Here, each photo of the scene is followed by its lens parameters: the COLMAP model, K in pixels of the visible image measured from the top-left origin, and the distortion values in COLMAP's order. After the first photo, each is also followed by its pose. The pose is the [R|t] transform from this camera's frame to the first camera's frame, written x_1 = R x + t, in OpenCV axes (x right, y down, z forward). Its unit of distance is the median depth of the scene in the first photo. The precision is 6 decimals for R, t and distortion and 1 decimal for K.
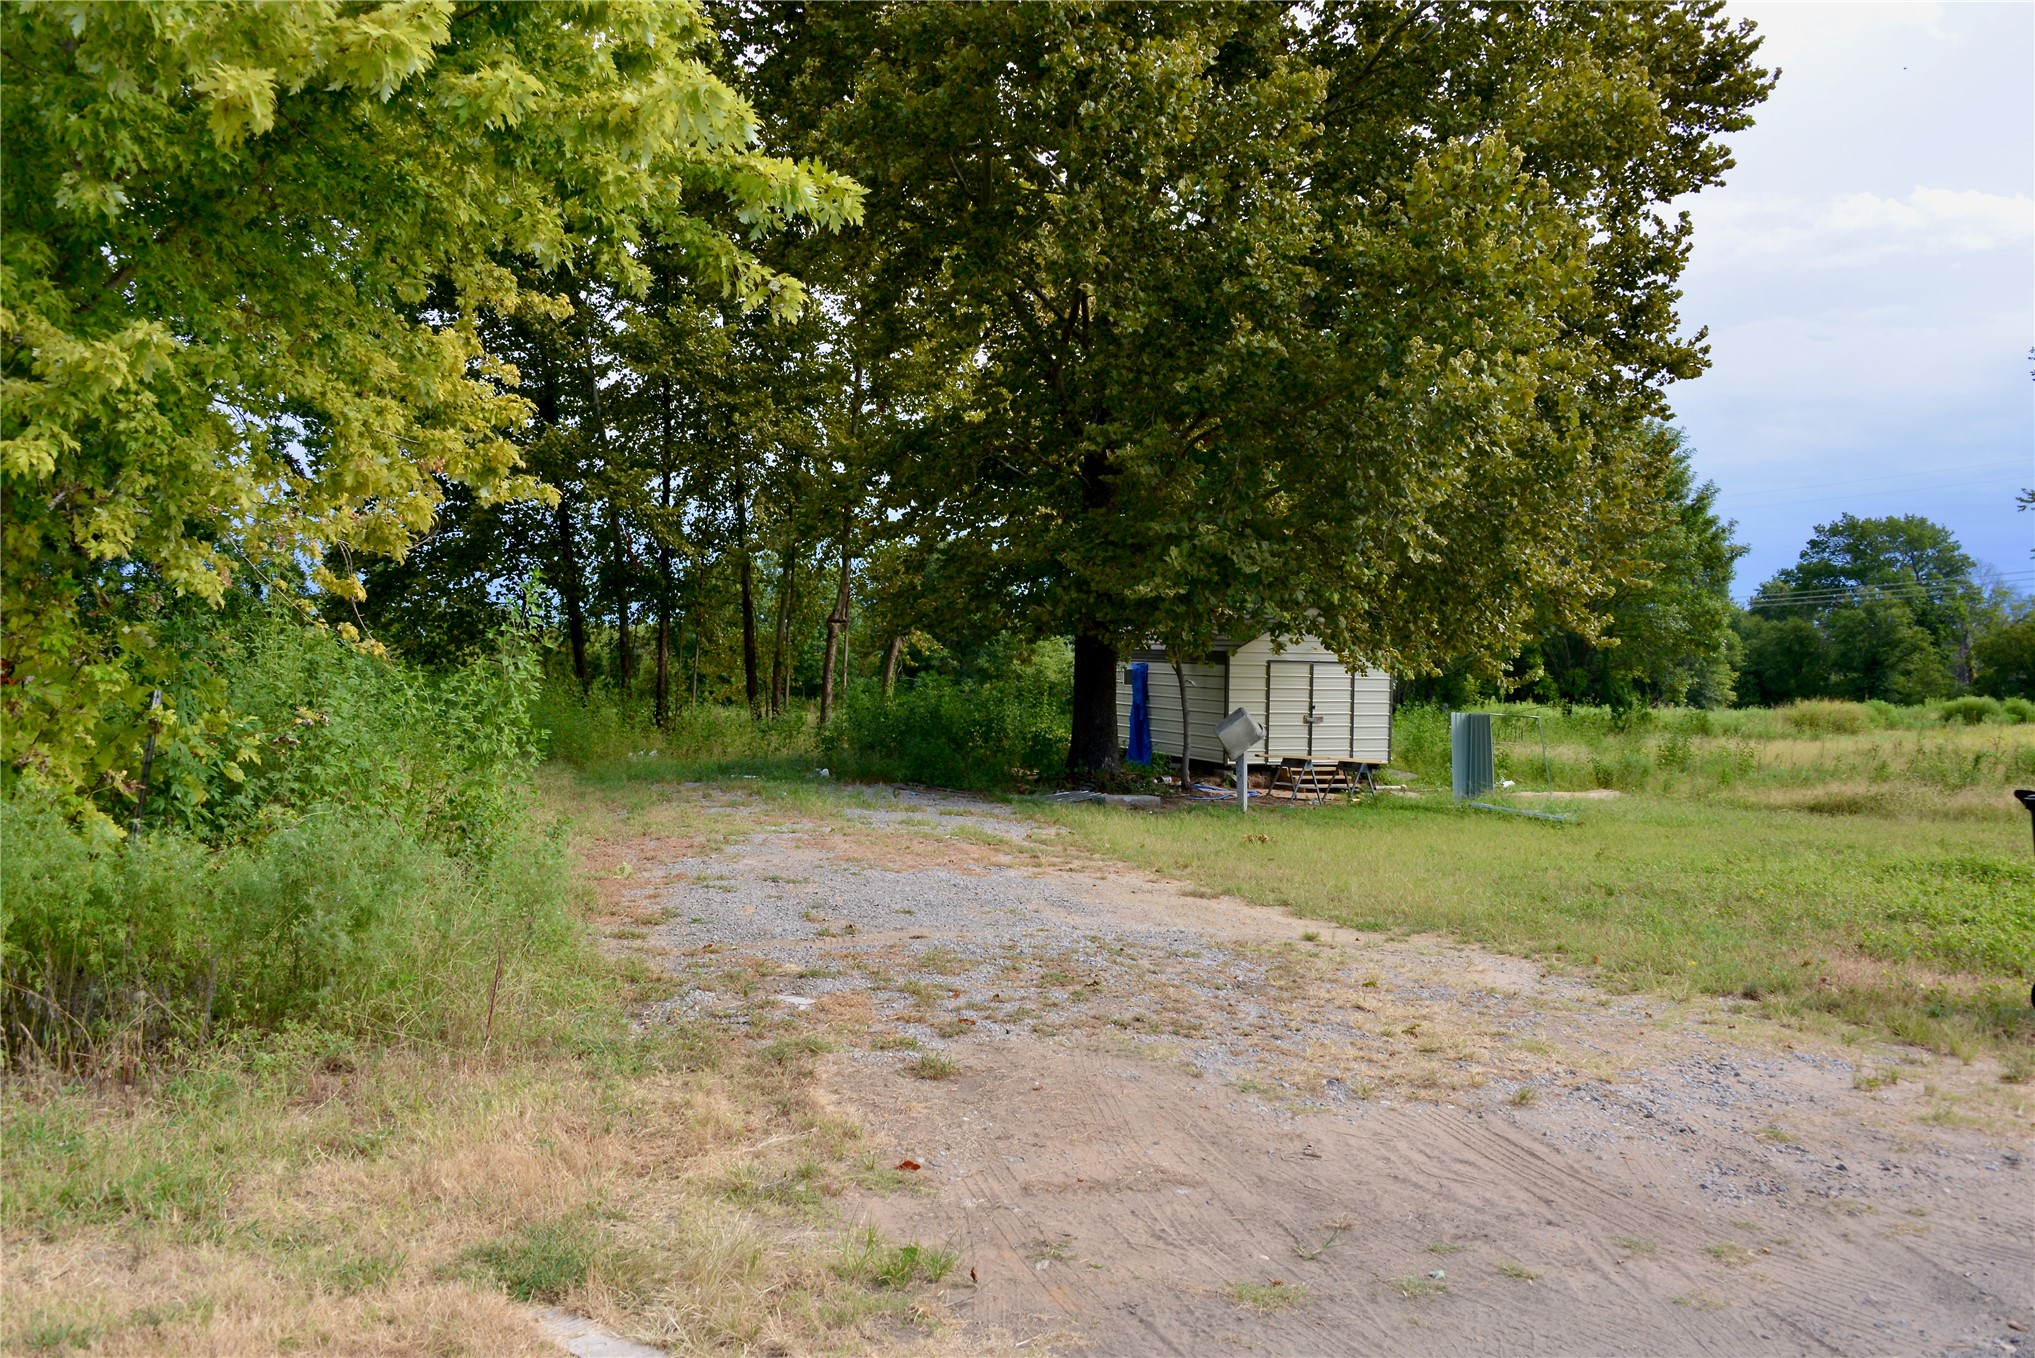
lens RADIAL K [[1607.7, 0, 1013.9], [0, 1607.7, 673.8], [0, 0, 1]] dist [-0.022516, -0.025898]
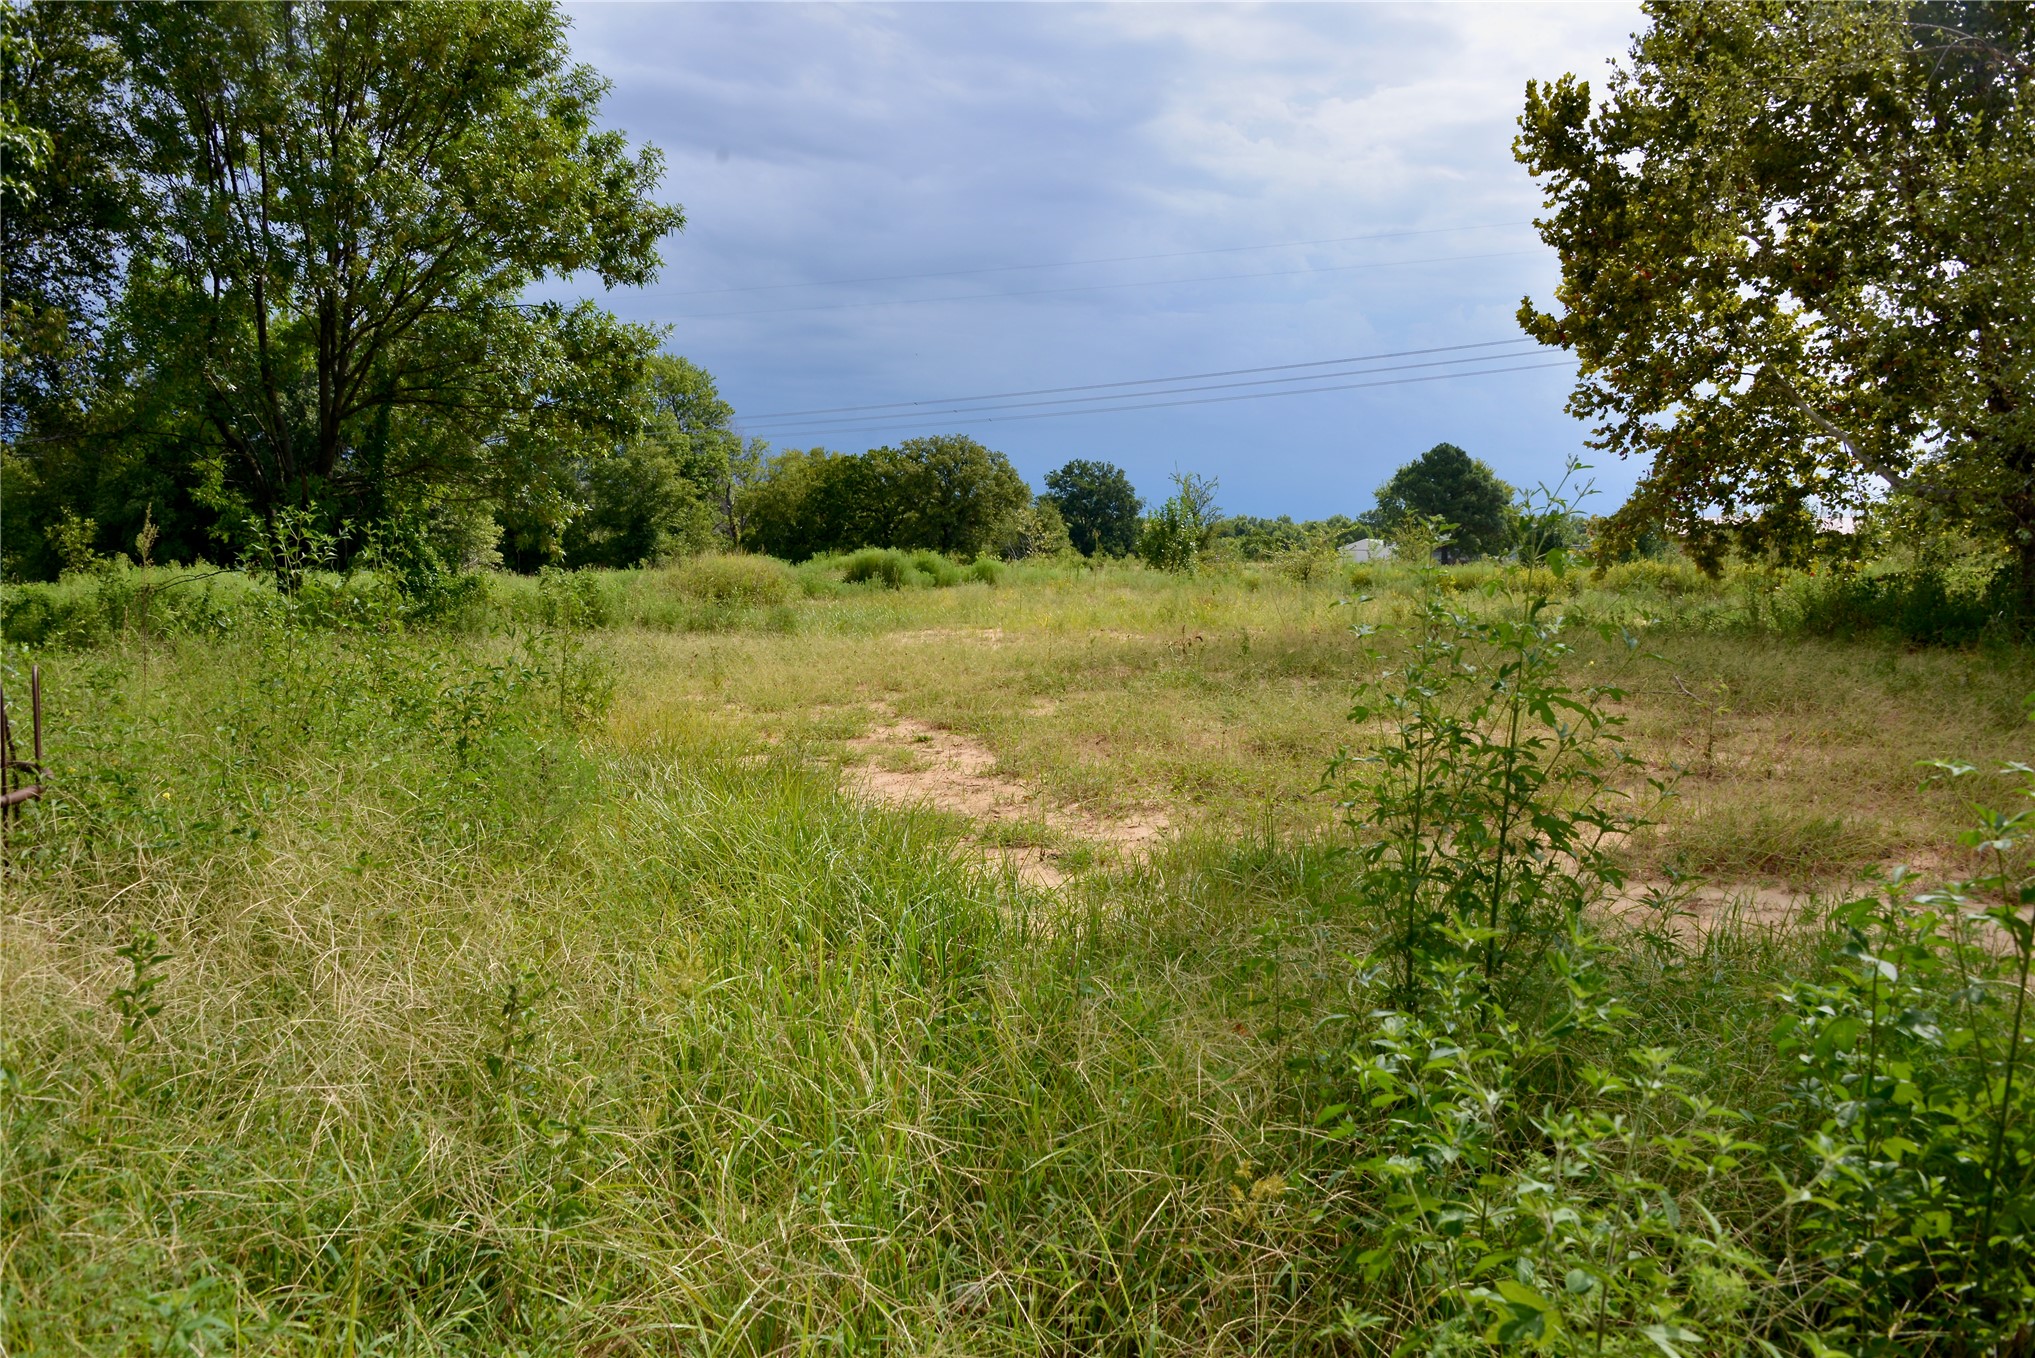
lens RADIAL K [[1593.6, 0, 1022.0], [0, 1593.6, 690.8], [0, 0, 1]] dist [-0.007329, -0.054184]
pose [[0.717368, -0.070757, 0.693092, 0.216323], [0.006545, 0.995470, 0.094853, 0.015847], [-0.696664, -0.063508, 0.714581, 0.636359]]
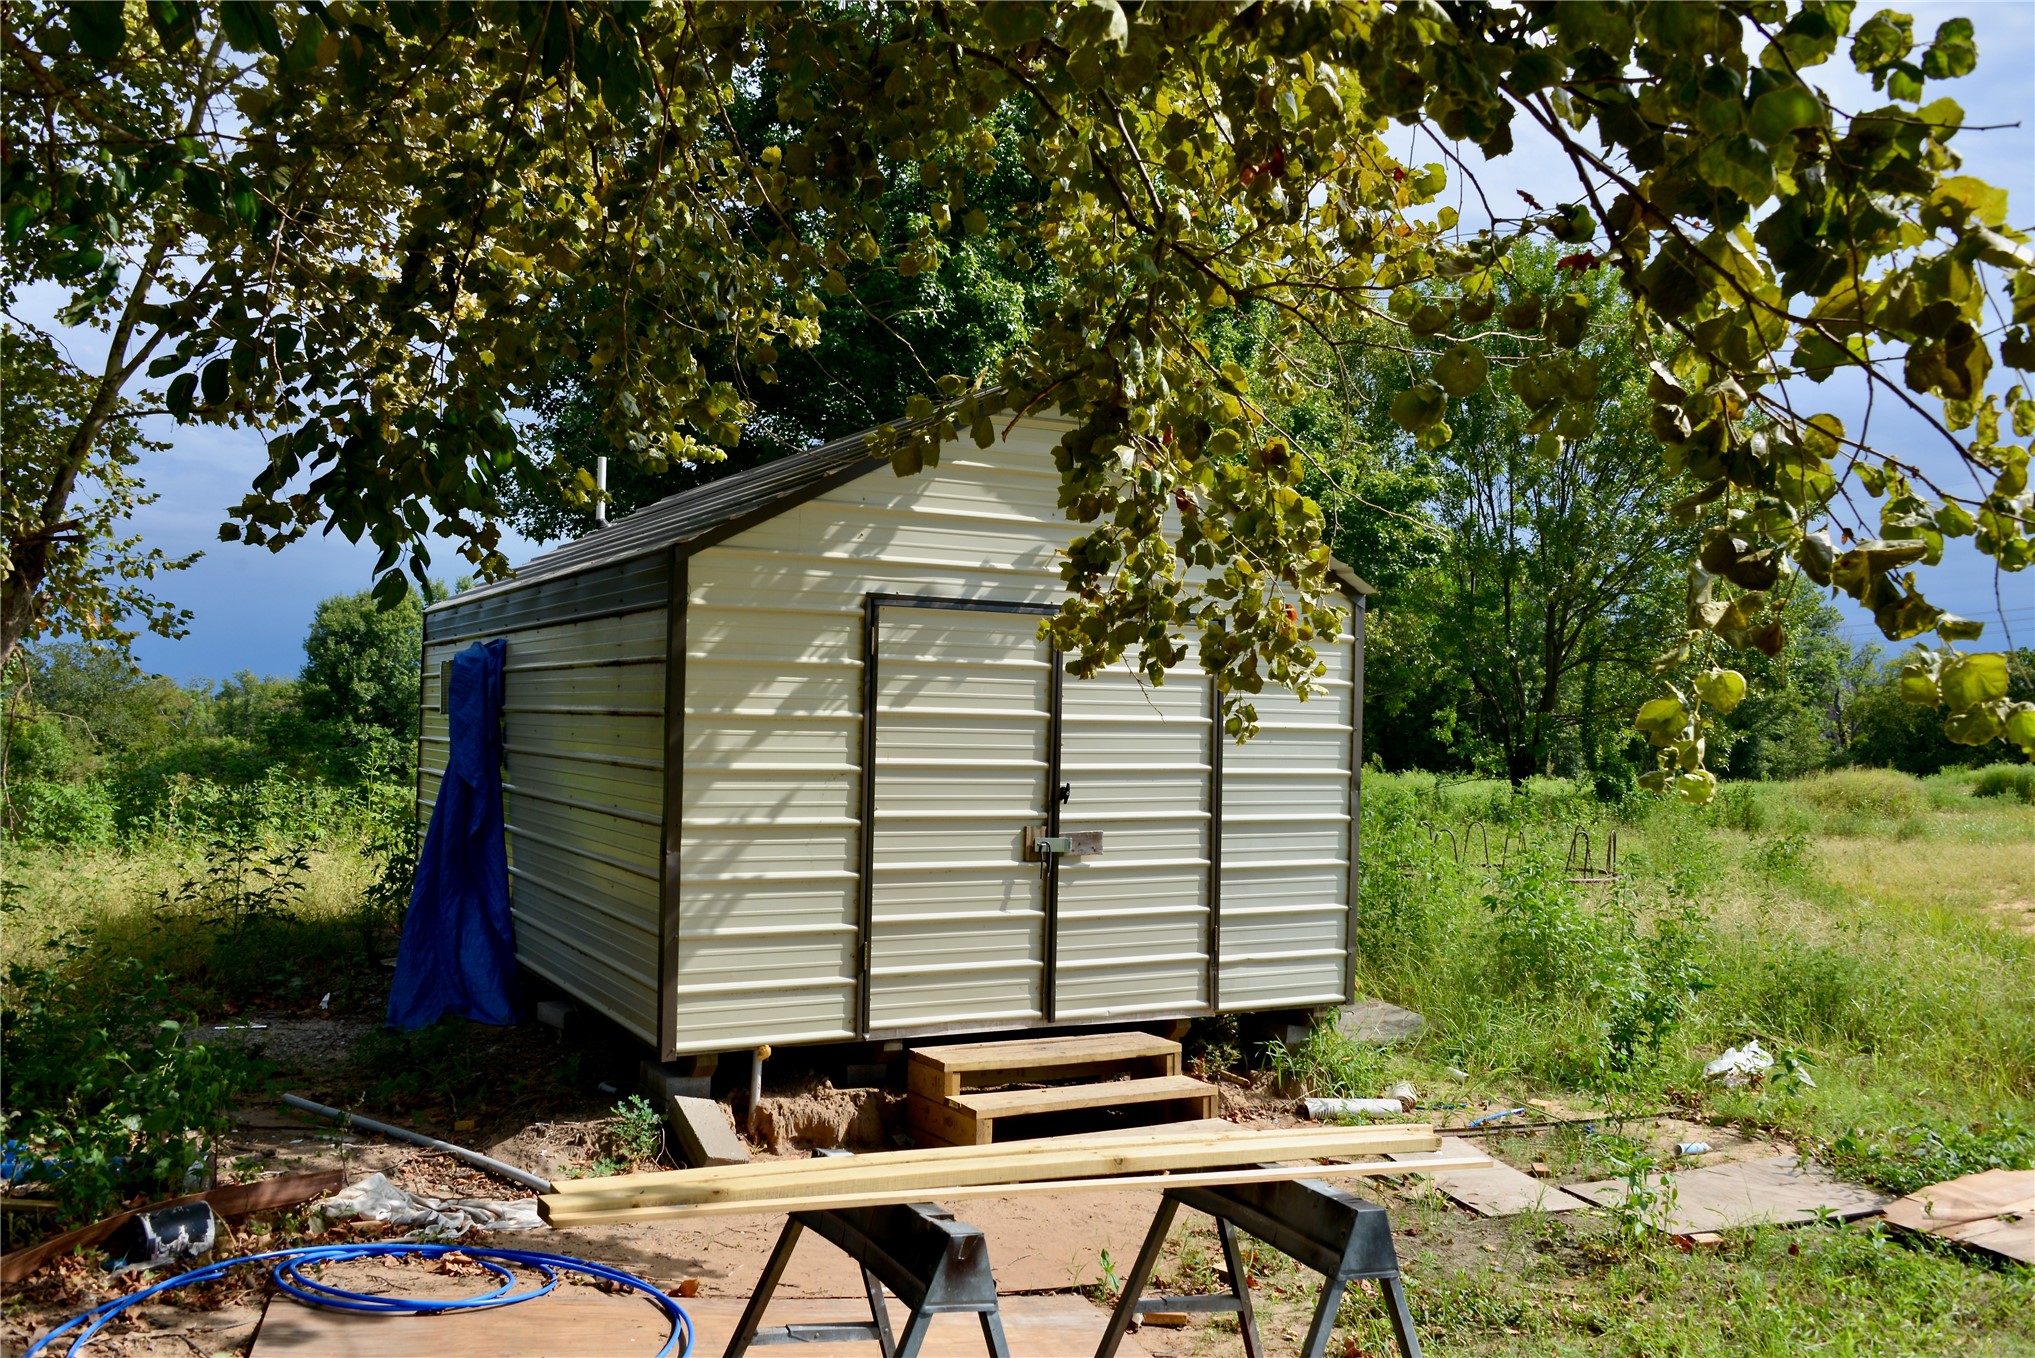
lens RADIAL K [[1623.2, 0, 1017.5], [0, 1623.2, 679.0], [0, 0, 1]] dist [-0.008495, -0.032034]
pose [[0.992240, 0.005703, 0.124206, 0.094303], [-0.000759, 0.999207, -0.039810, 0.008349], [-0.124334, 0.039407, 0.991458, 0.477950]]
